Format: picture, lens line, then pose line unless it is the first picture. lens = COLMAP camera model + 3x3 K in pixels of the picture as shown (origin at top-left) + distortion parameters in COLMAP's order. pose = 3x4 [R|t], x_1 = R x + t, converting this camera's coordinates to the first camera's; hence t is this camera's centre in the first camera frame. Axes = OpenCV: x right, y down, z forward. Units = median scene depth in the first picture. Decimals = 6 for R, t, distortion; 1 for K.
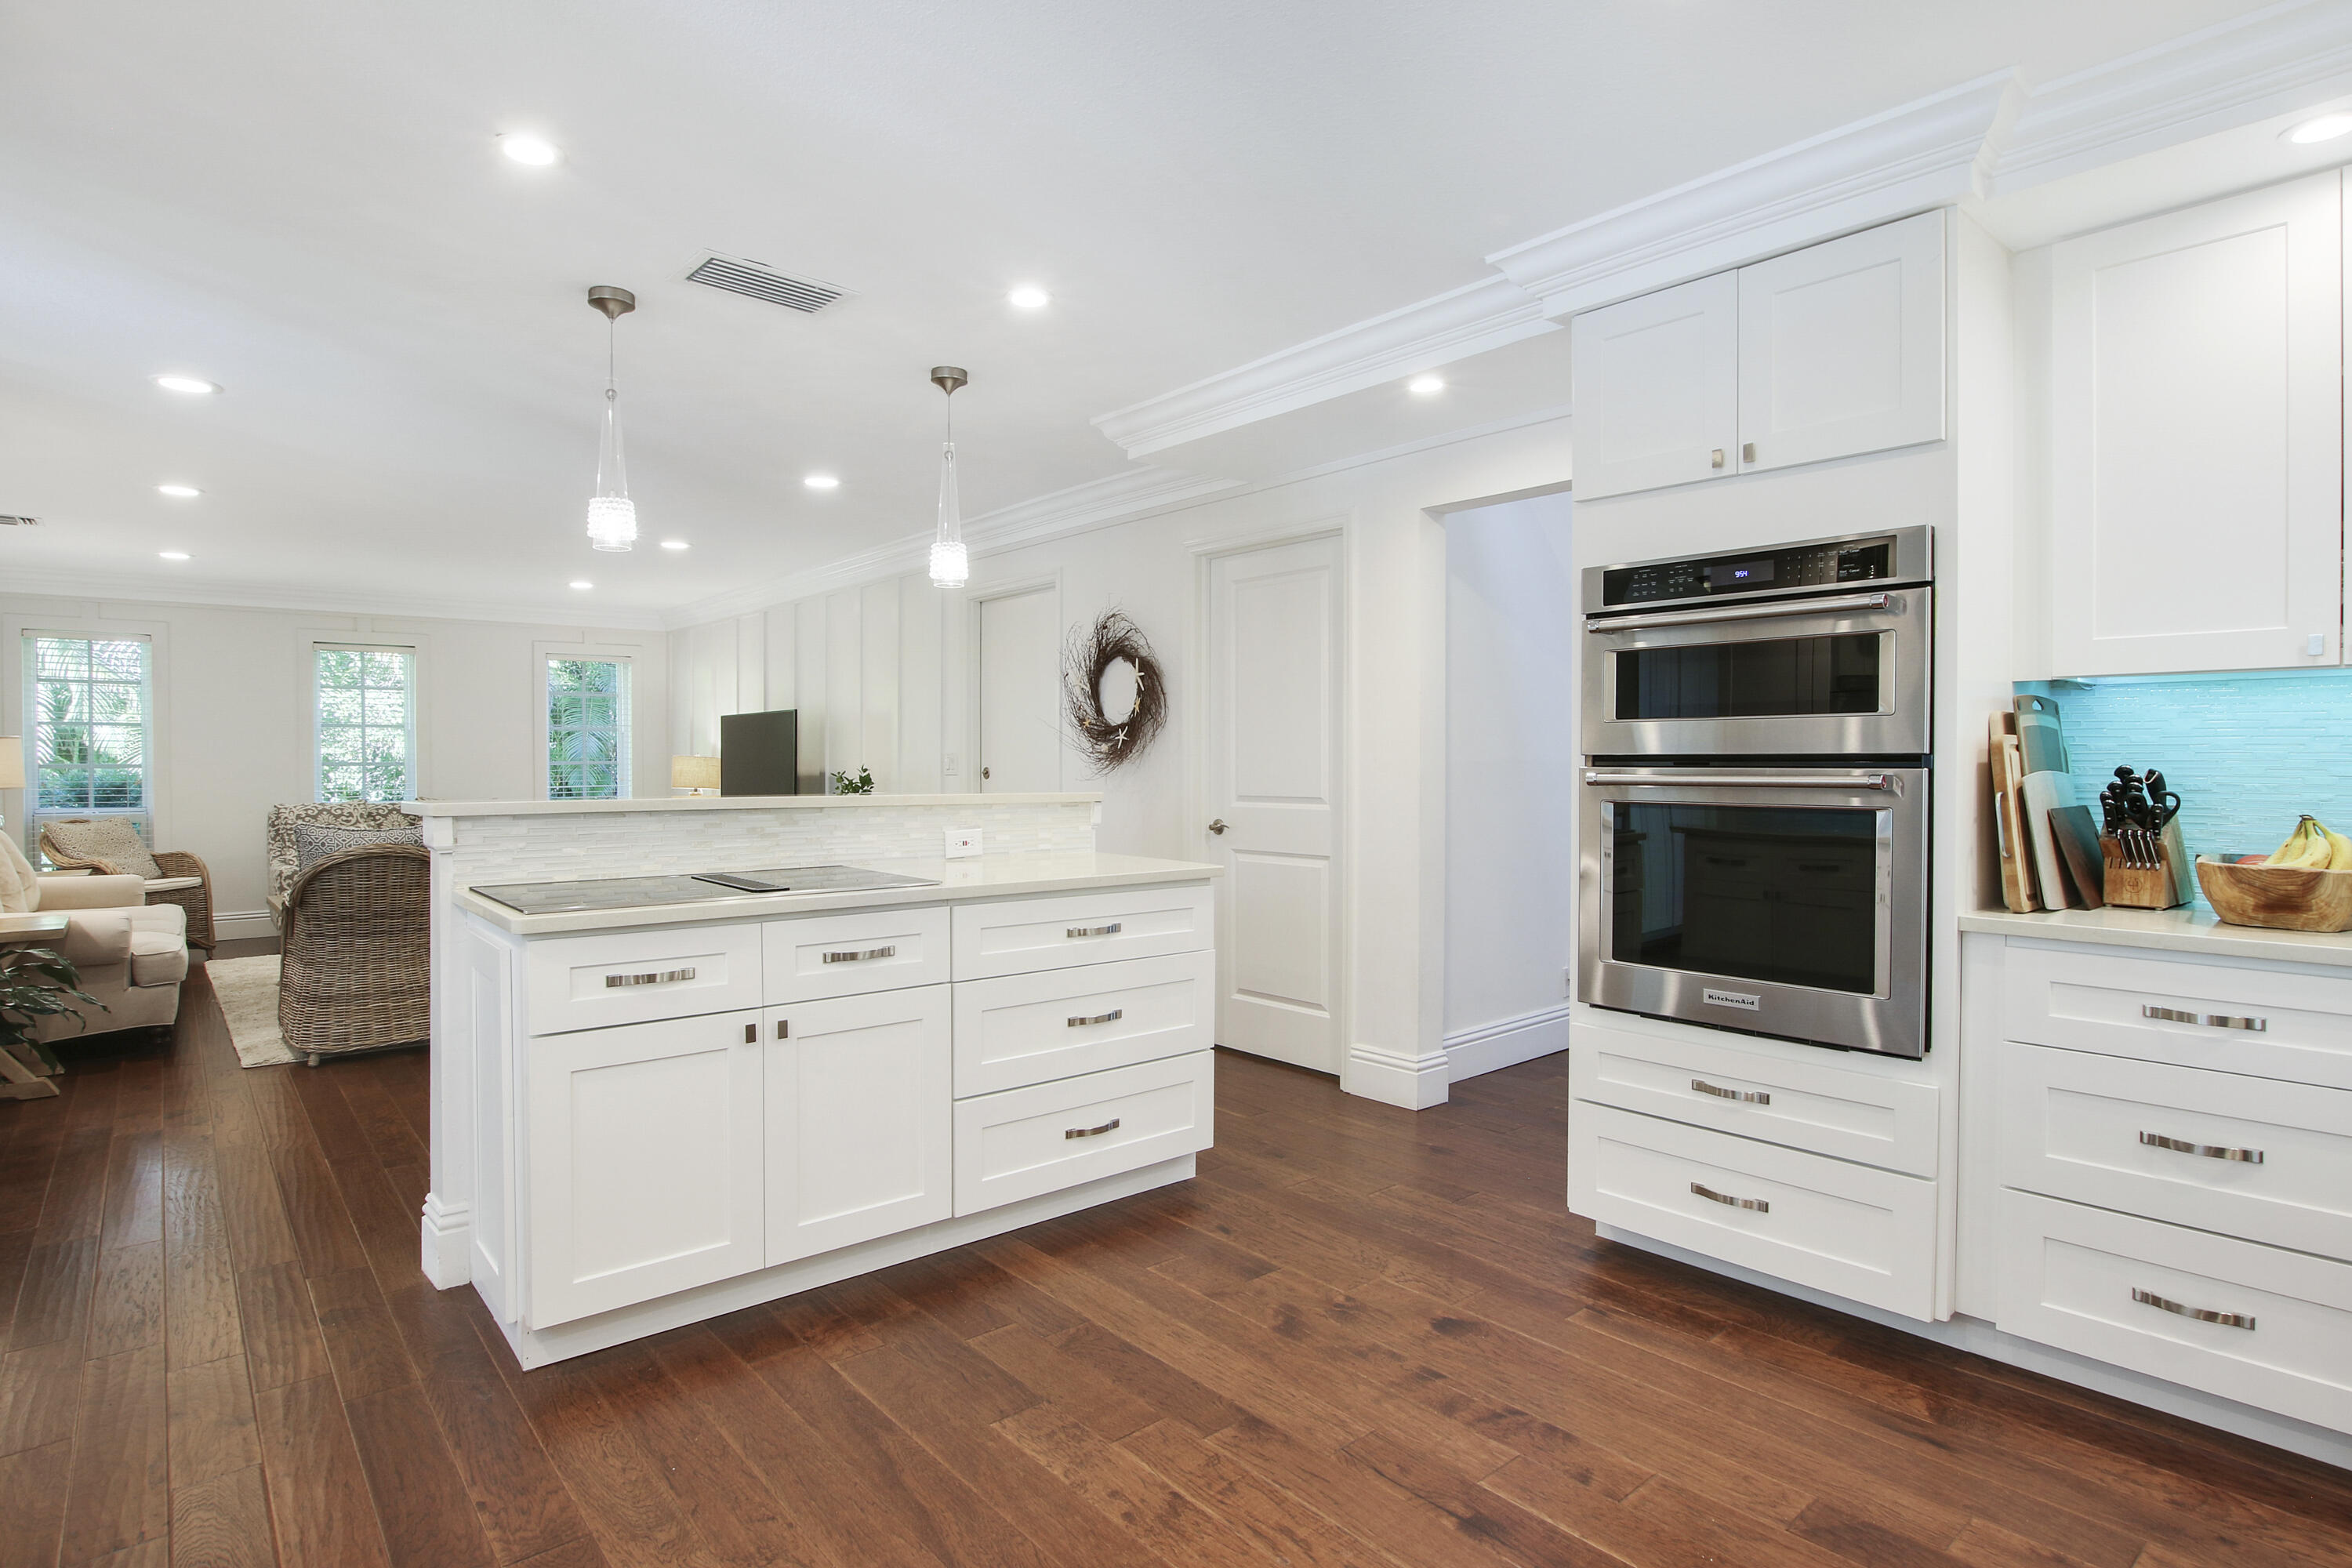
lens RADIAL K [[1189.0, 0, 1165.7], [0, 1189.0, 767.0], [0, 0, 1]] dist [-0.037365, 0.005566]
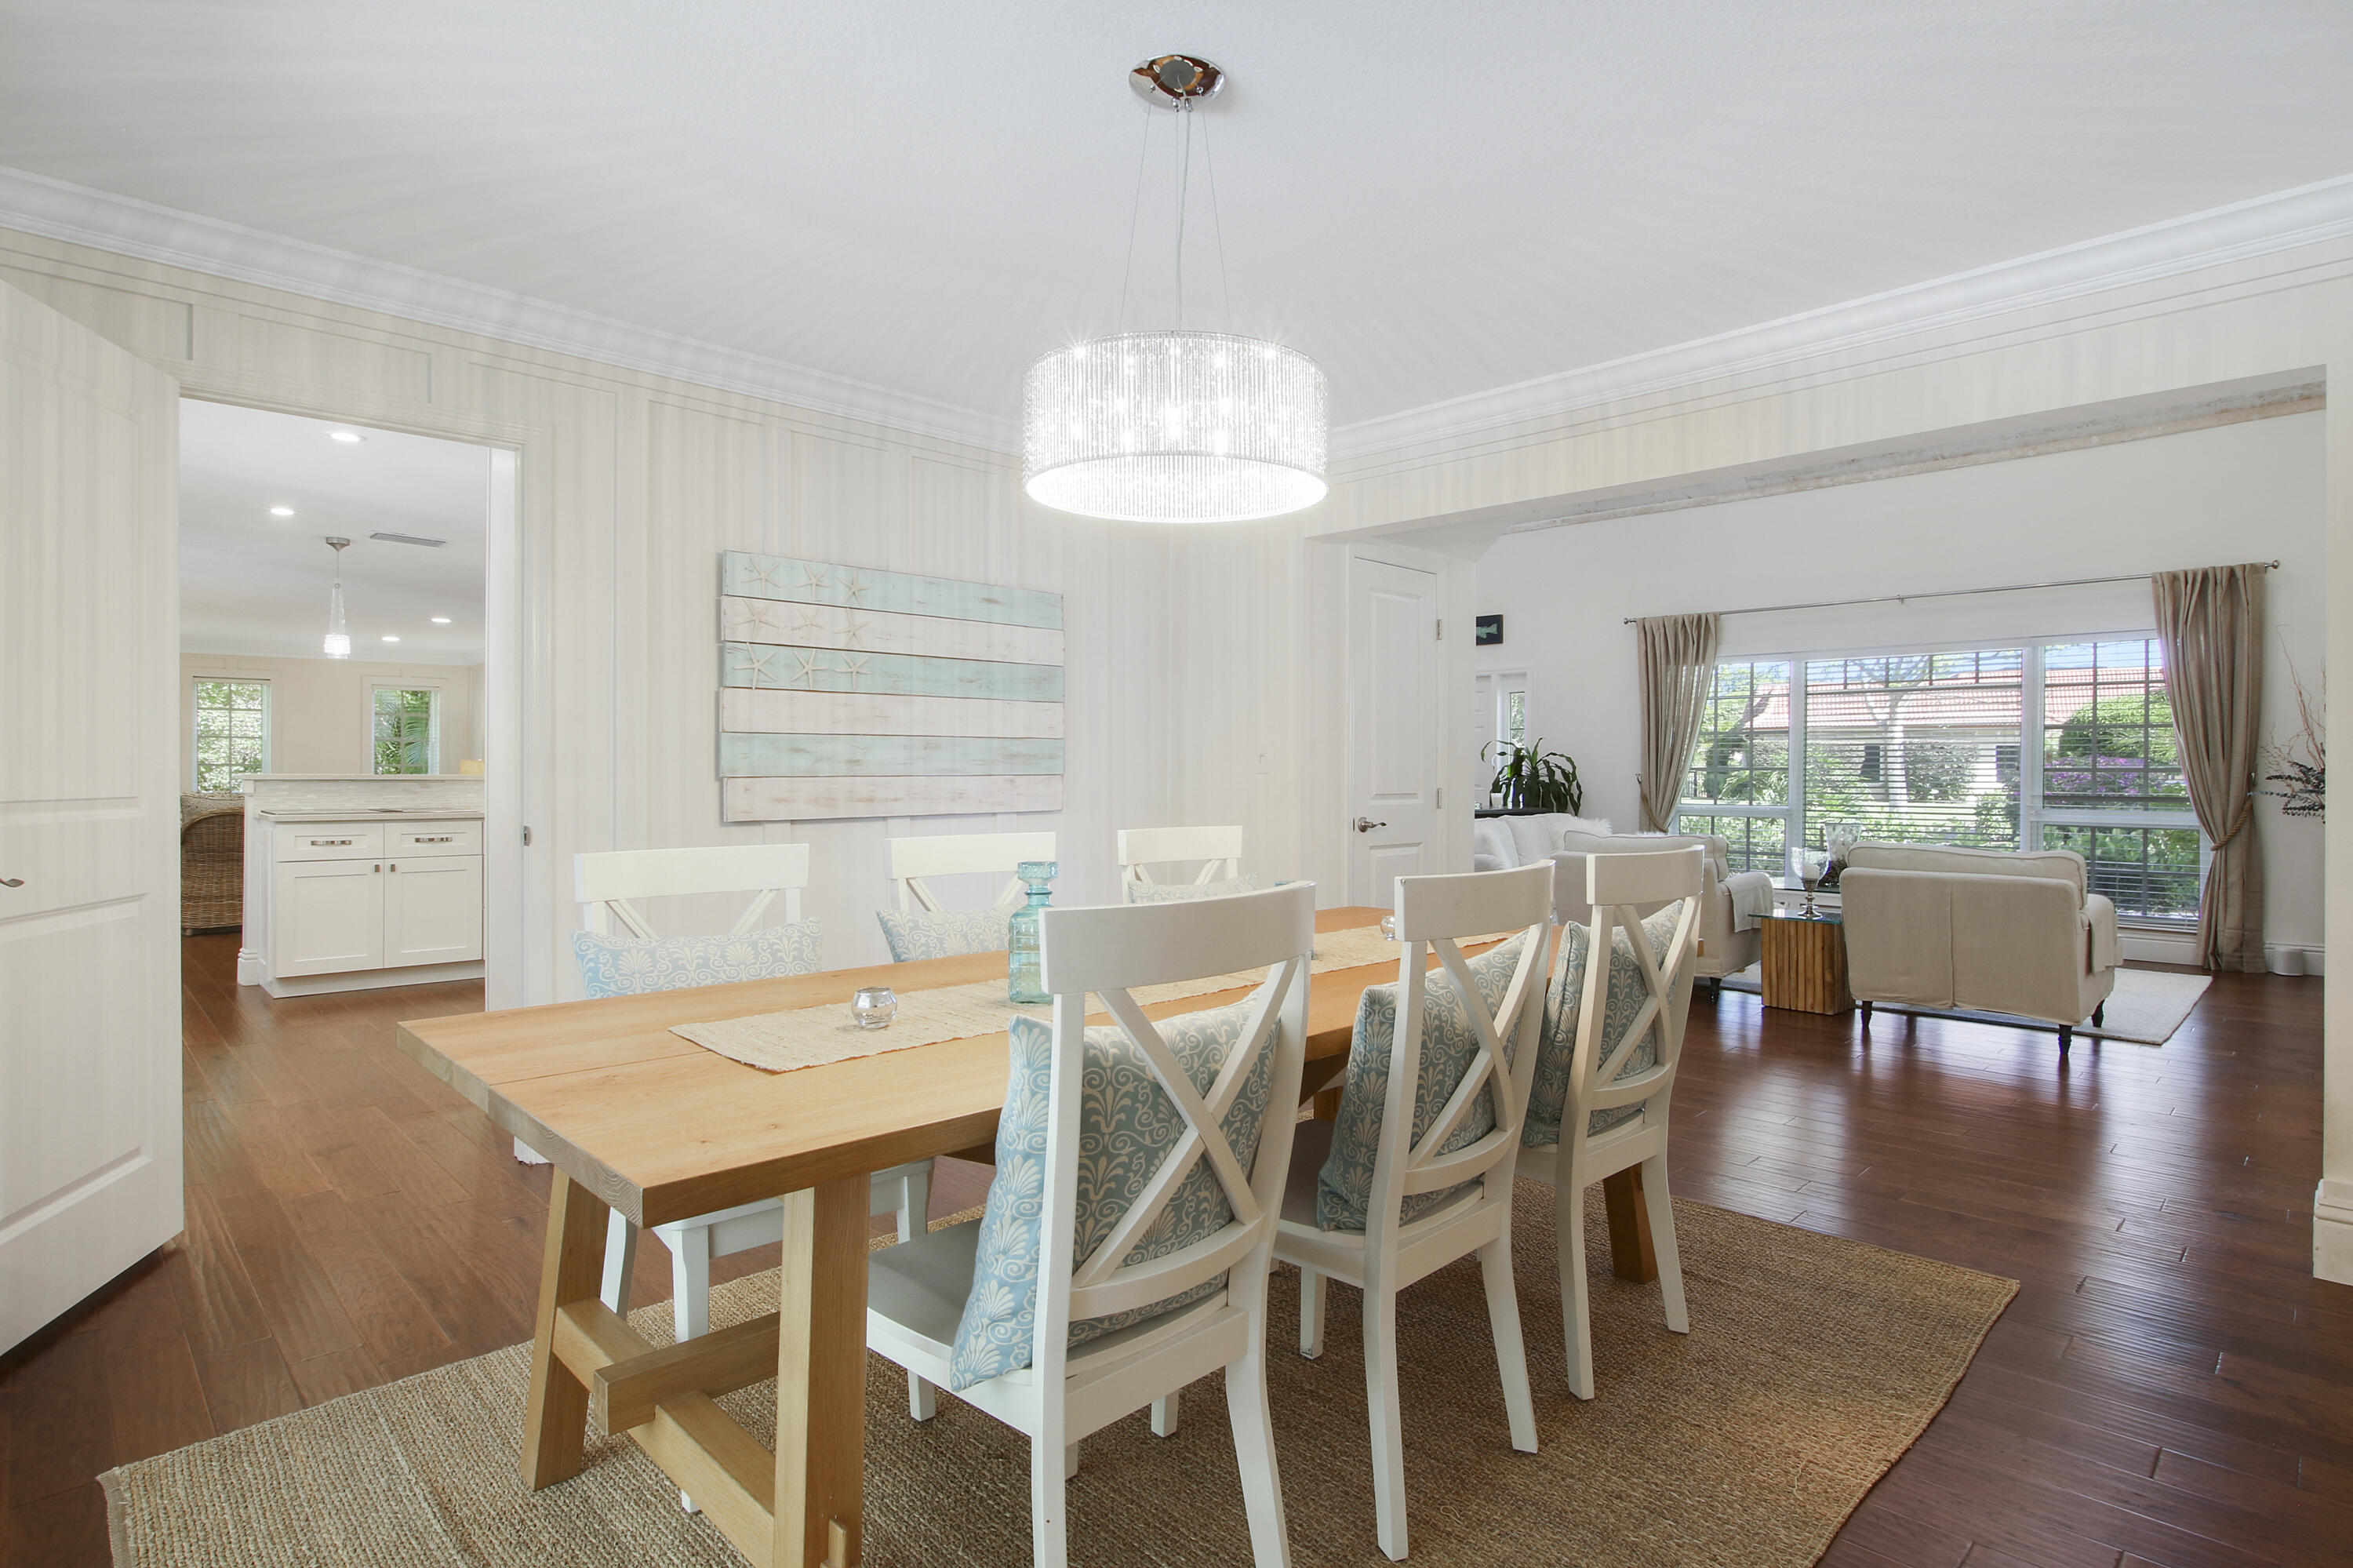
lens RADIAL K [[1189.6, 0, 1181.8], [0, 1189.6, 772.2], [0, 0, 1]] dist [-0.037365, 0.005566]
pose [[0.997190, 0.005111, 0.074745, 0.902850], [-0.004556, 0.999961, -0.007601, 0.031044], [-0.074780, 0.007239, 0.997174, -1.230699]]
